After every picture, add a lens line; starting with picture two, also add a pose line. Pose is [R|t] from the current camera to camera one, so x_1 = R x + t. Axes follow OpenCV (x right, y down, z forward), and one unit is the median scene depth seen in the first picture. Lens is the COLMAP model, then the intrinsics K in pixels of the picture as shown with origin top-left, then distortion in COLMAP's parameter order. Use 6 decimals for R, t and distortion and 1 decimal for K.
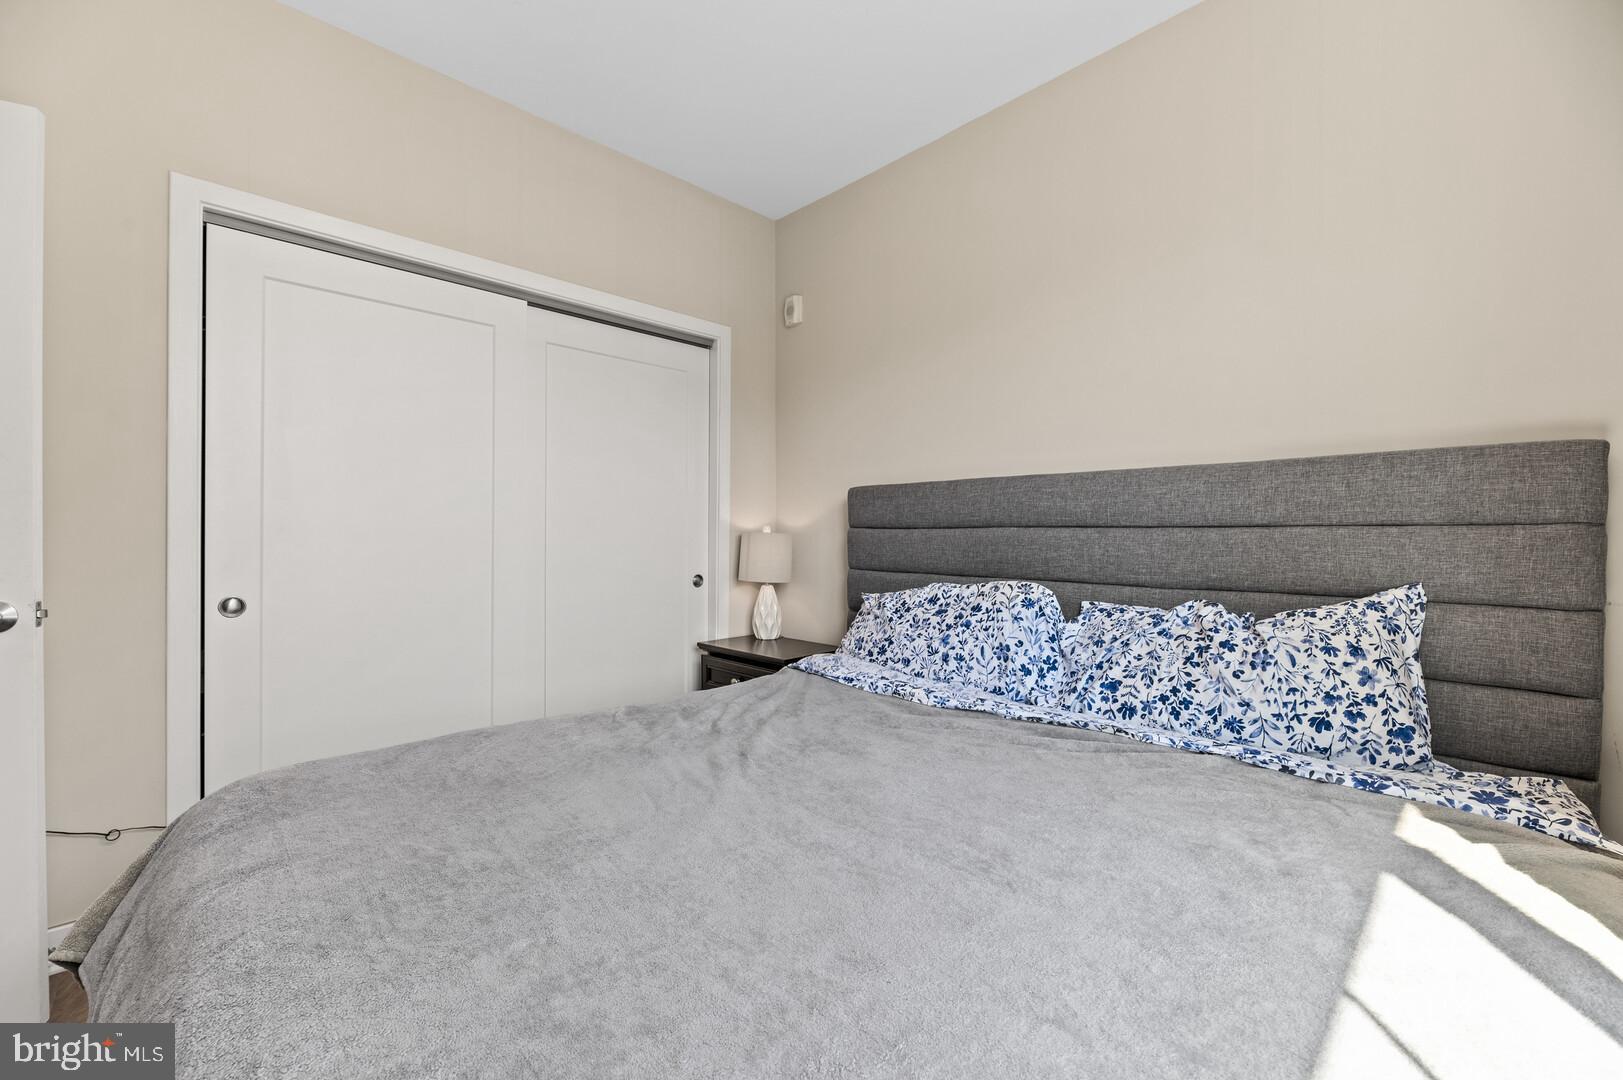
lens RADIAL K [[655.1, 0, 812.7], [0, 655.1, 543.4], [0, 0, 1]] dist [-0.000701, -0.000289]
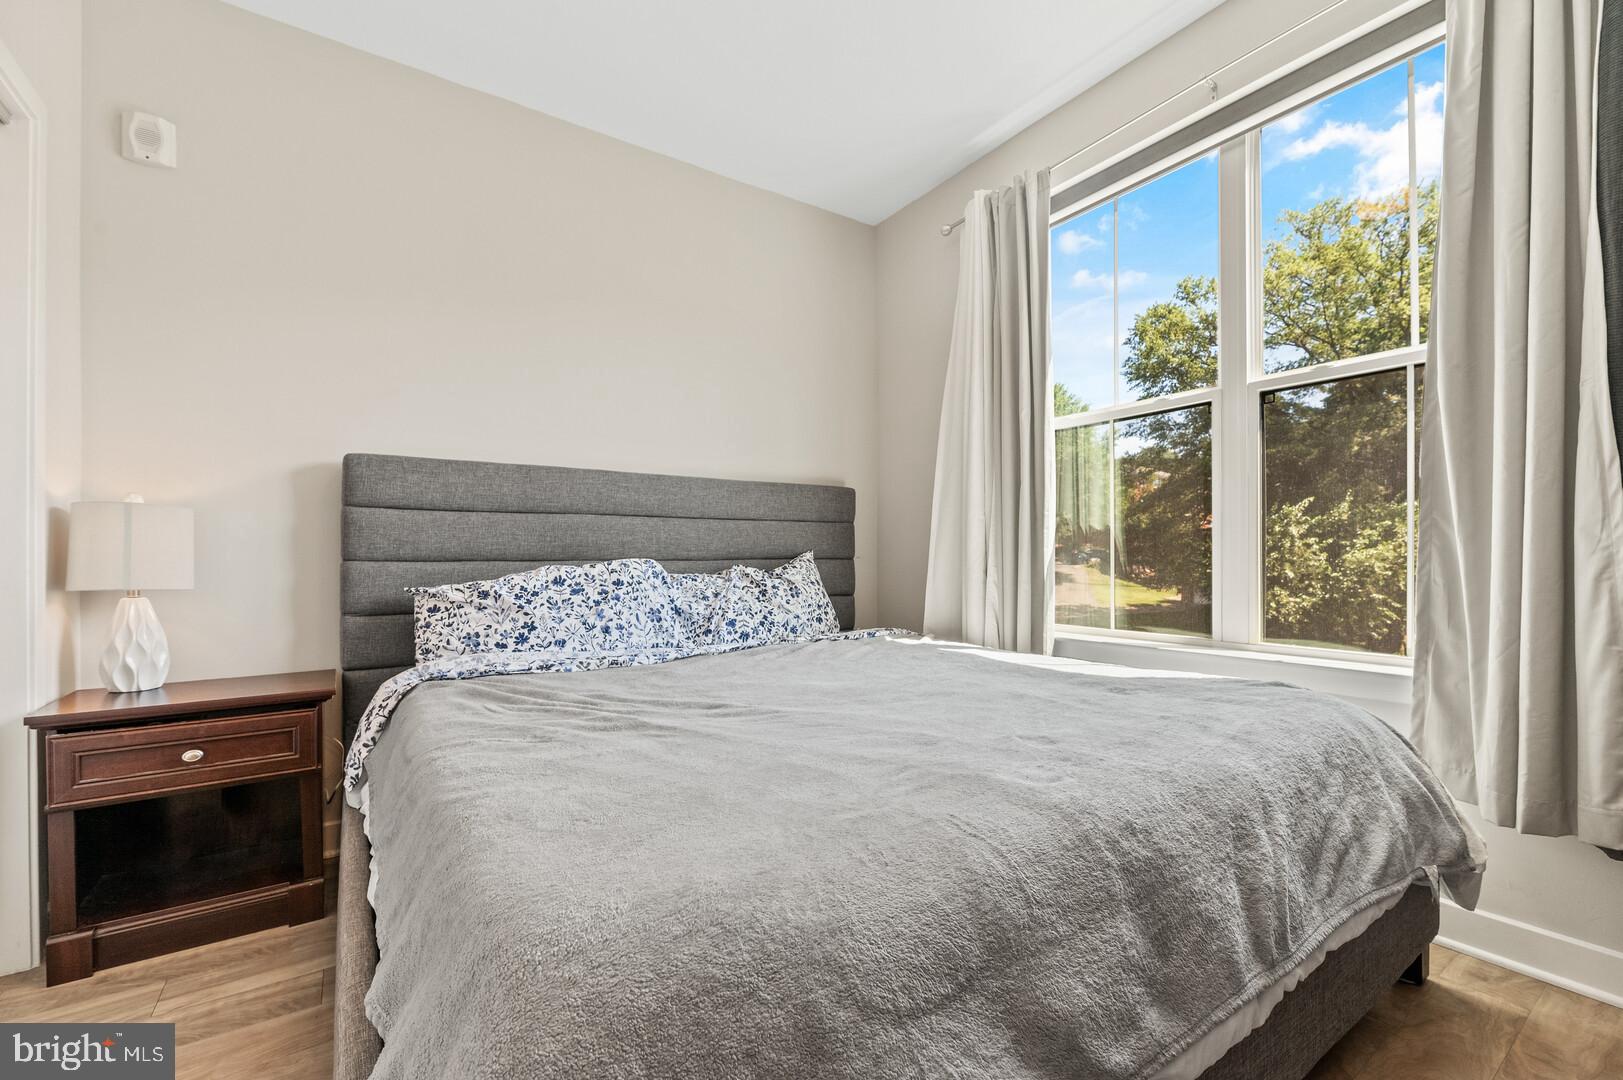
lens RADIAL K [[671.3, 0, 808.6], [0, 671.3, 560.5], [0, 0, 1]] dist [0.002996, 0.000170]
pose [[0.175909, -0.016345, 0.984271, -0.854090], [0.012523, 0.999818, 0.014365, 0.047844], [-0.984327, 0.009799, 0.176082, 0.476262]]
